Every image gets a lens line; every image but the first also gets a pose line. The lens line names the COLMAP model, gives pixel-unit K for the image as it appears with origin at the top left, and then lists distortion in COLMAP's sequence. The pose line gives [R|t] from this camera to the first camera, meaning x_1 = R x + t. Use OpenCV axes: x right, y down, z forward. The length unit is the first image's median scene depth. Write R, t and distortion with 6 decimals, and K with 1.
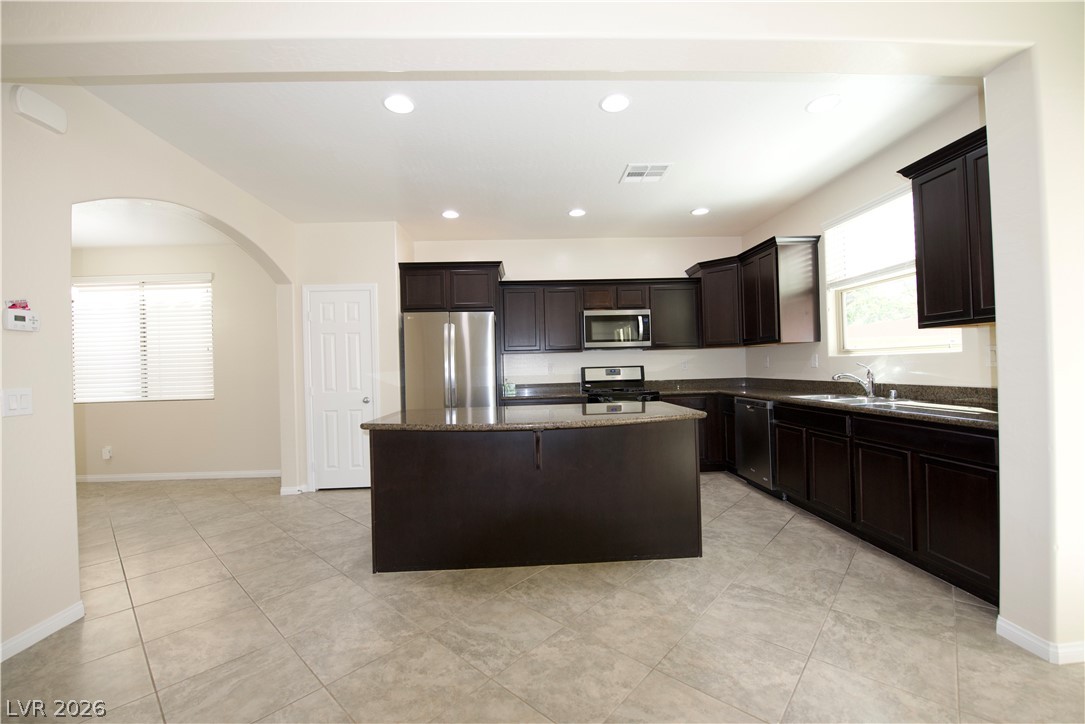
lens RADIAL K [[434.9, 0, 541.2], [0, 434.9, 362.9], [0, 0, 1]] dist [-0.014676, -0.002343]
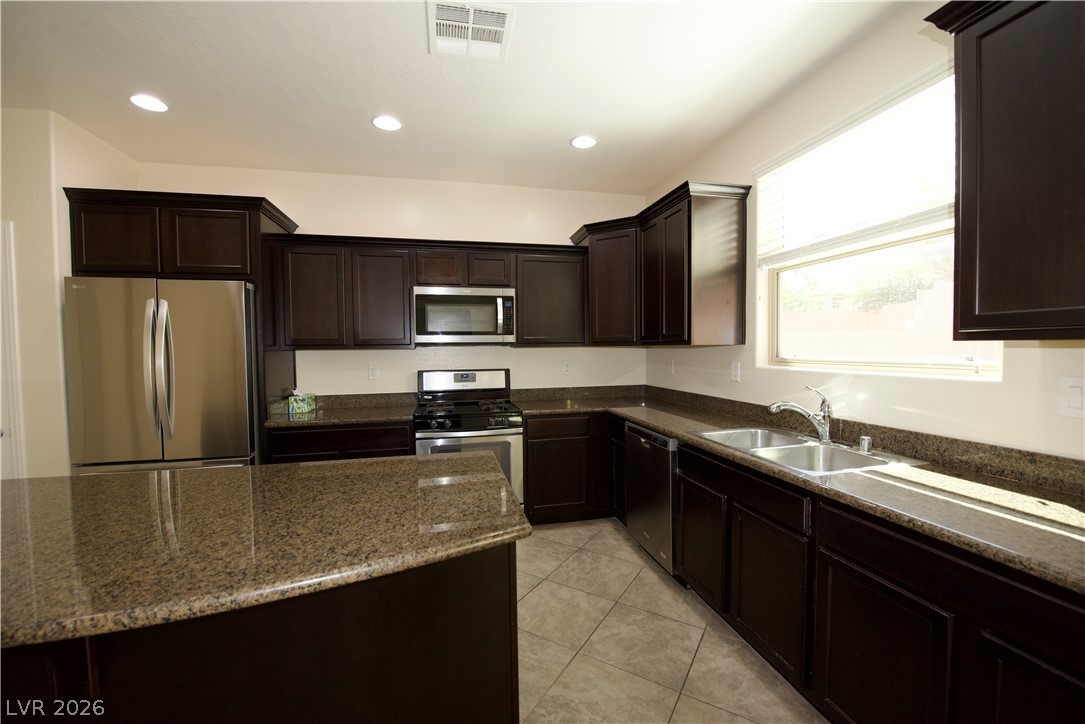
lens RADIAL K [[434.9, 0, 542.1], [0, 434.9, 363.0], [0, 0, 1]] dist [-0.014676, -0.002343]
pose [[0.982613, 0.009285, 0.185433, 0.214460], [-0.016992, 0.999054, 0.040017, -0.043747], [-0.184886, -0.042473, 0.981842, 0.403816]]
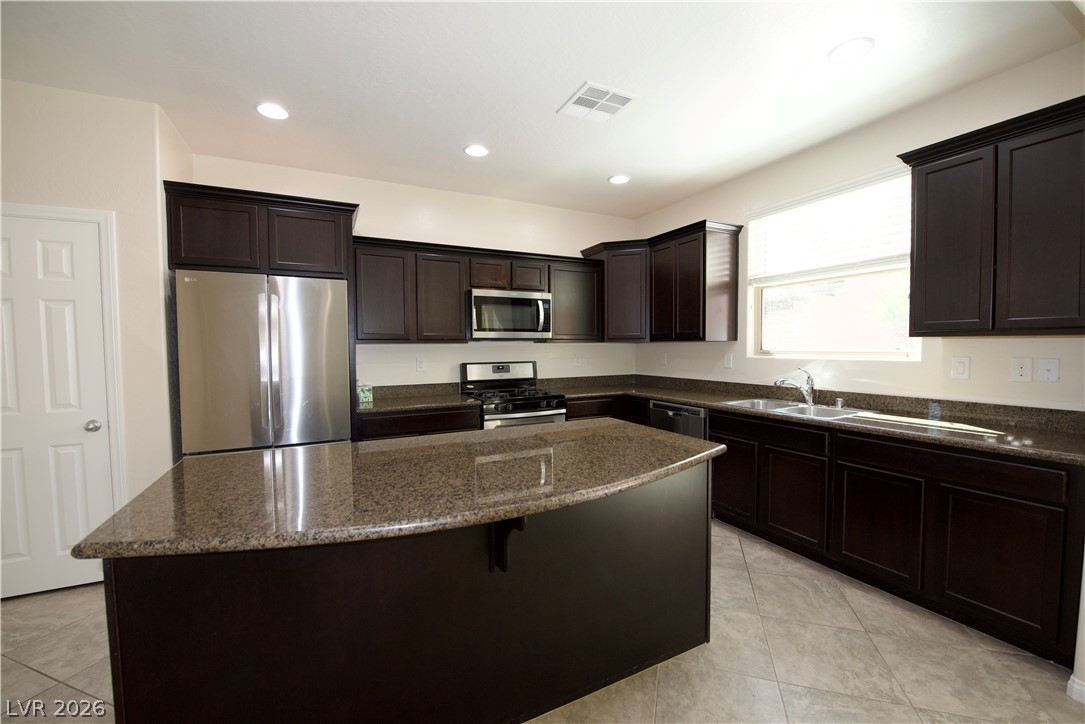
lens RADIAL K [[434.9, 0, 540.9], [0, 434.9, 362.5], [0, 0, 1]] dist [-0.014676, -0.002343]
pose [[0.910875, 0.003935, 0.412663, -0.131480], [-0.020446, 0.999157, 0.035603, -0.028165], [-0.412175, -0.040867, 0.910188, 0.334608]]
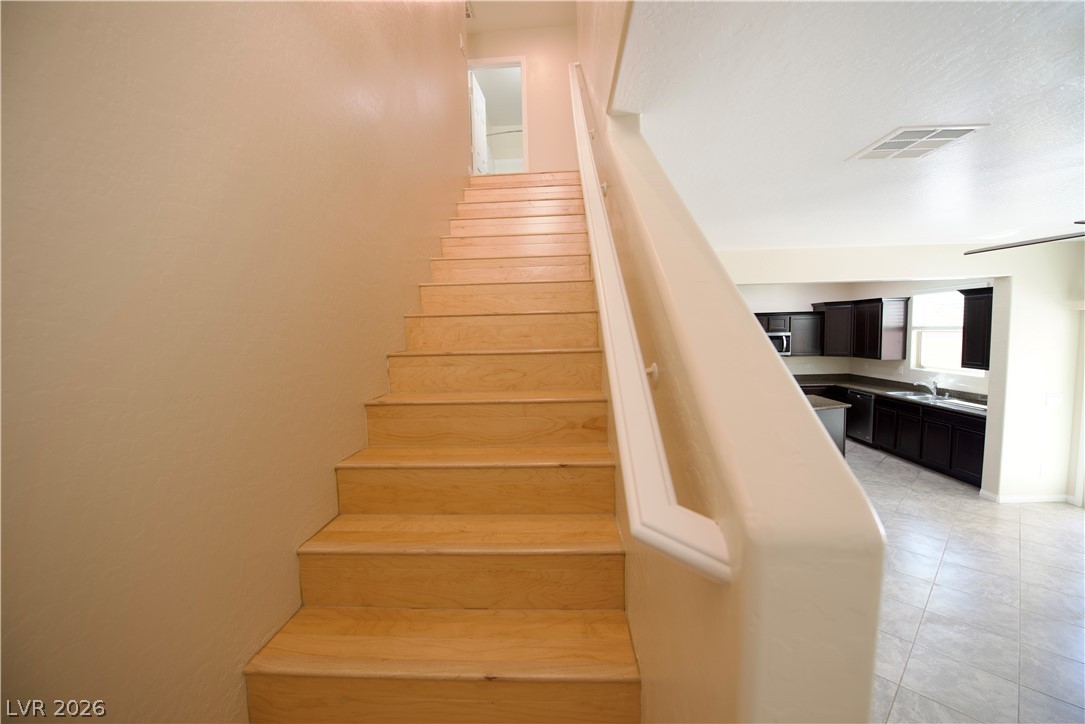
lens RADIAL K [[434.9, 0, 540.6], [0, 434.9, 360.2], [0, 0, 1]] dist [-0.014676, -0.002343]
pose [[0.995369, 0.009729, -0.095635, -0.651772], [-0.001849, 0.996619, 0.082142, -0.190920], [0.096111, -0.081585, 0.992021, -0.856114]]
